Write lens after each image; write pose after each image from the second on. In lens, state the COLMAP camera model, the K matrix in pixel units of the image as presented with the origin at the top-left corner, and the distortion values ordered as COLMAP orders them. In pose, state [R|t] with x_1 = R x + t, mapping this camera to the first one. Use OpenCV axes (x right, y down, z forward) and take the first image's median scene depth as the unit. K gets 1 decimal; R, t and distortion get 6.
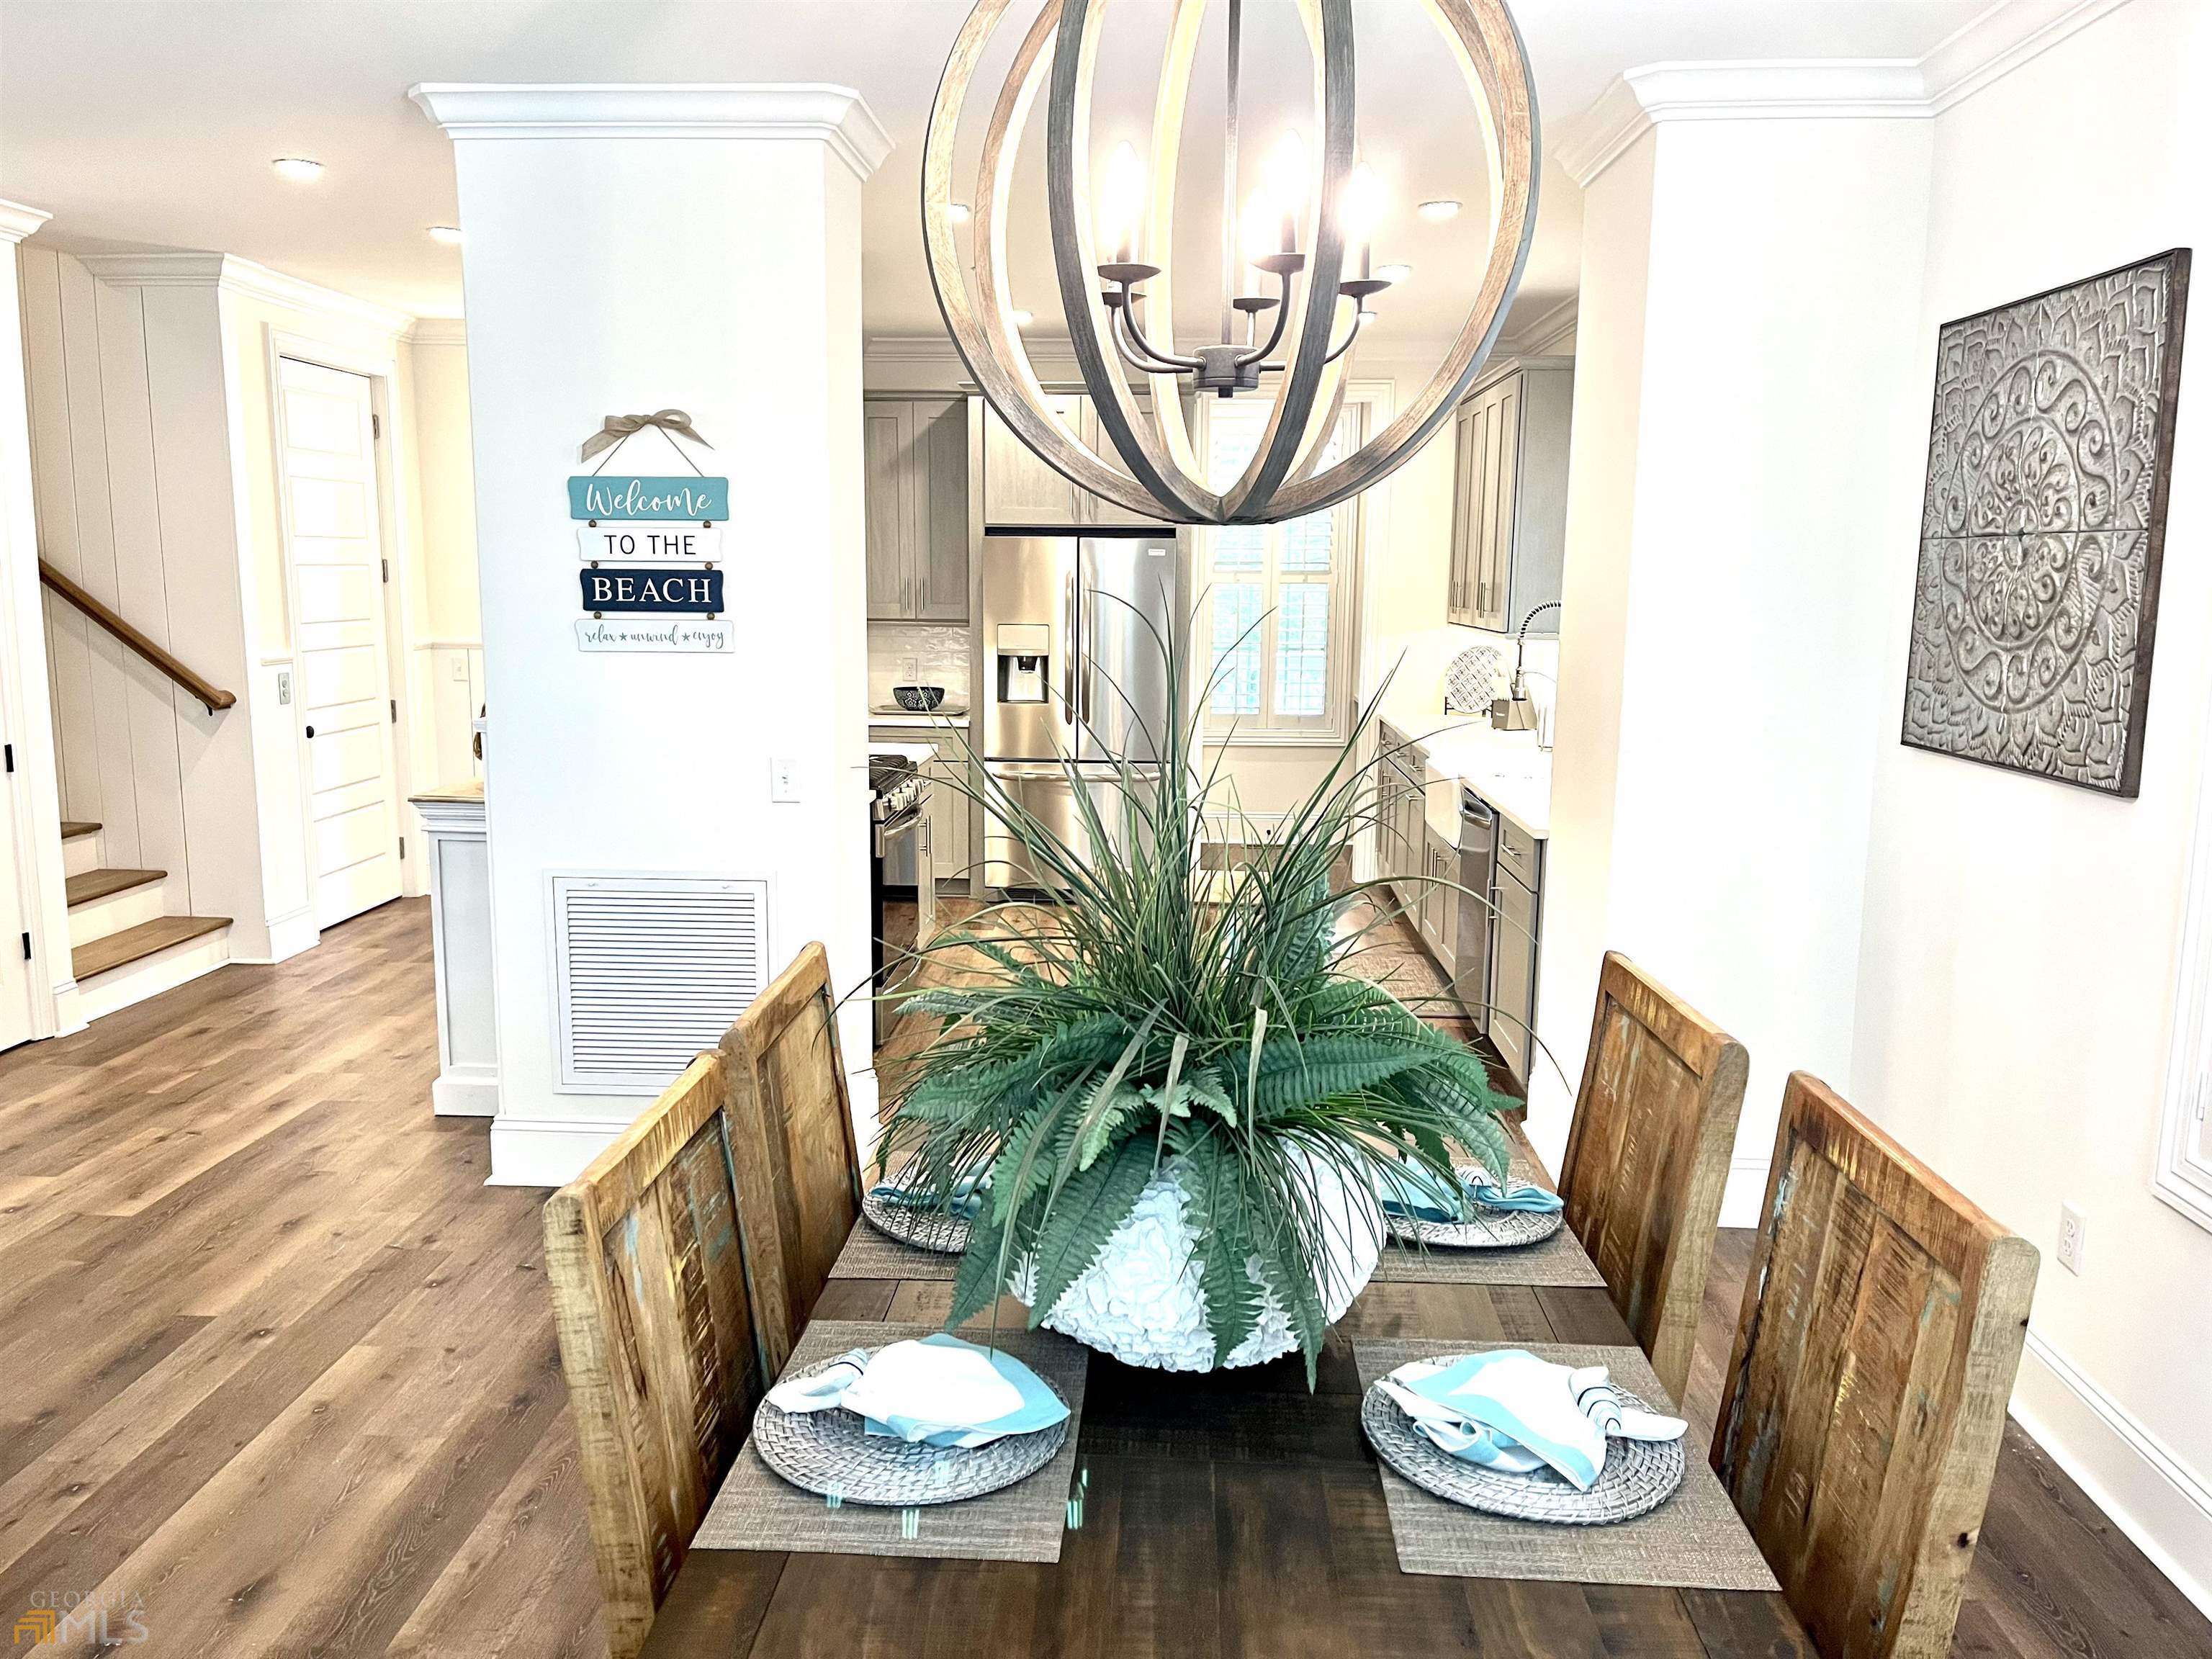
lens RADIAL K [[1668.3, 0, 1094.3], [0, 1668.3, 842.5], [0, 0, 1]] dist [0.040354, -0.027092]
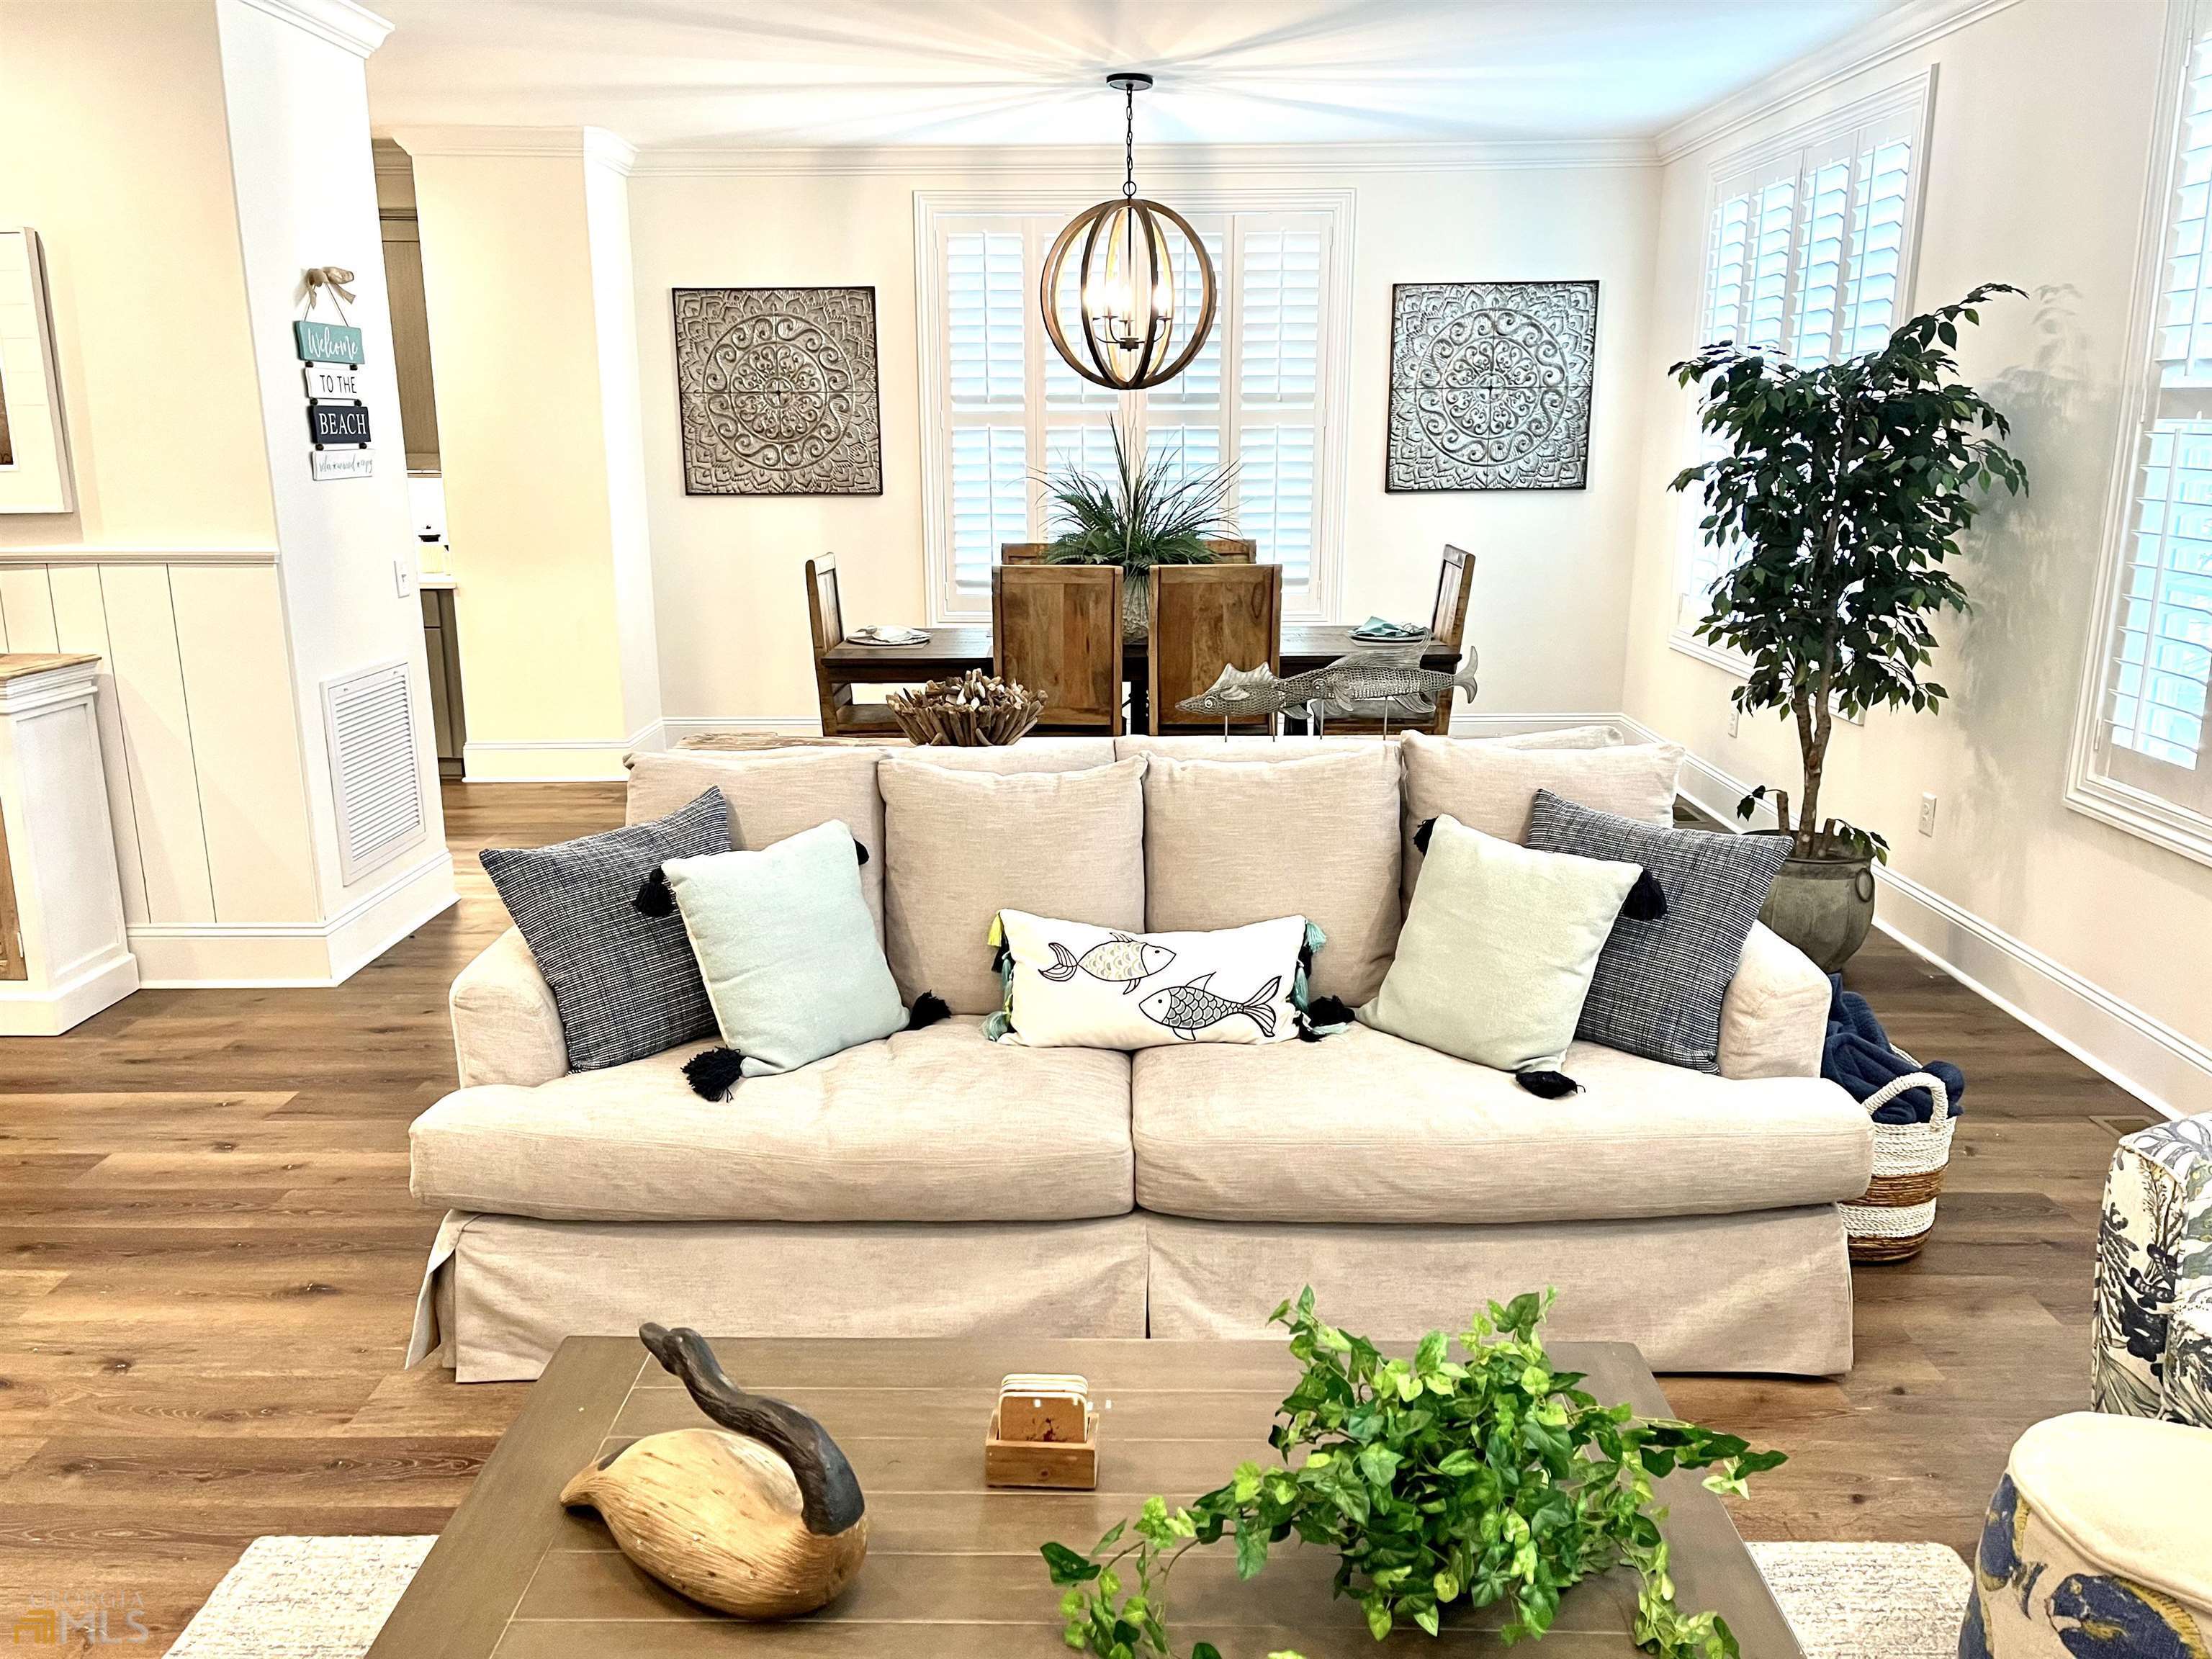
lens RADIAL K [[1668.3, 0, 1088.4], [0, 1668.3, 837.4], [0, 0, 1]] dist [0.040354, -0.027092]
pose [[-0.034277, -0.246469, 0.968544, -1.411860], [0.171121, 0.953355, 0.248660, -0.074379], [-0.984654, 0.174261, 0.009498, 0.498609]]
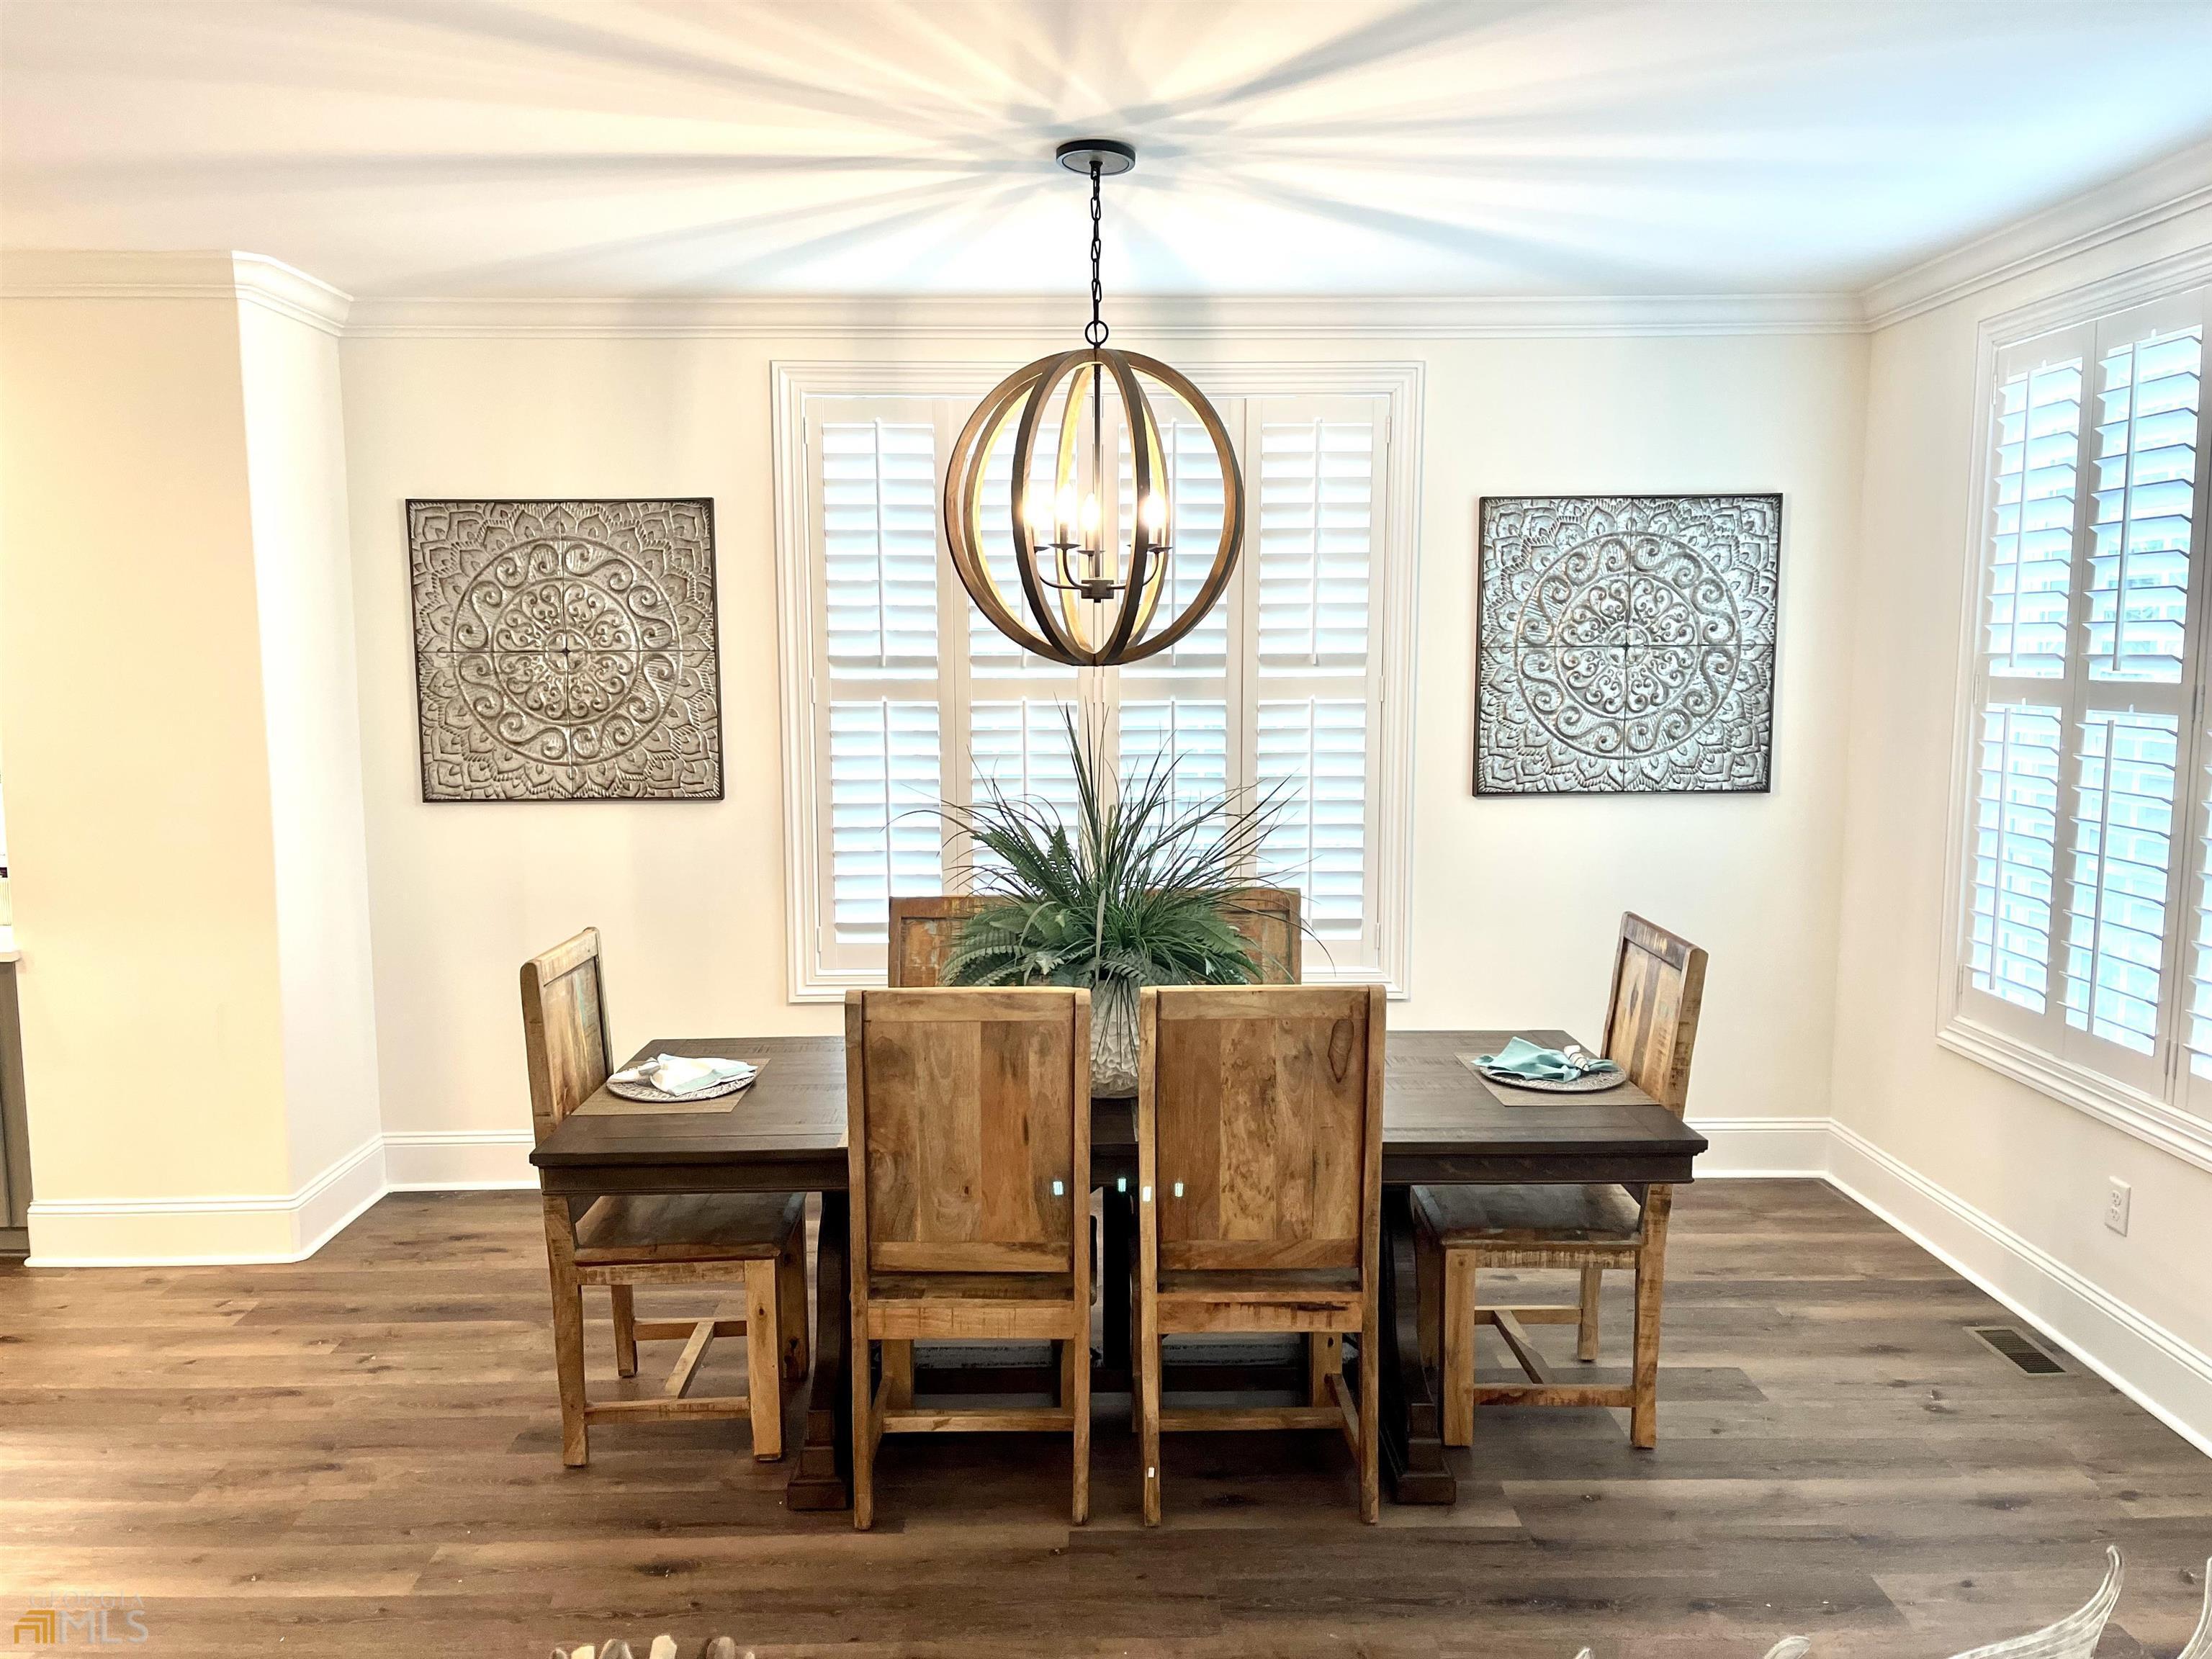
lens RADIAL K [[1668.3, 0, 1096.9], [0, 1668.3, 836.5], [0, 0, 1]] dist [0.040354, -0.027092]
pose [[-0.066006, -0.121939, 0.990340, -0.782287], [0.169926, 0.976633, 0.131577, -0.102845], [-0.983244, 0.176969, -0.043743, 0.463922]]
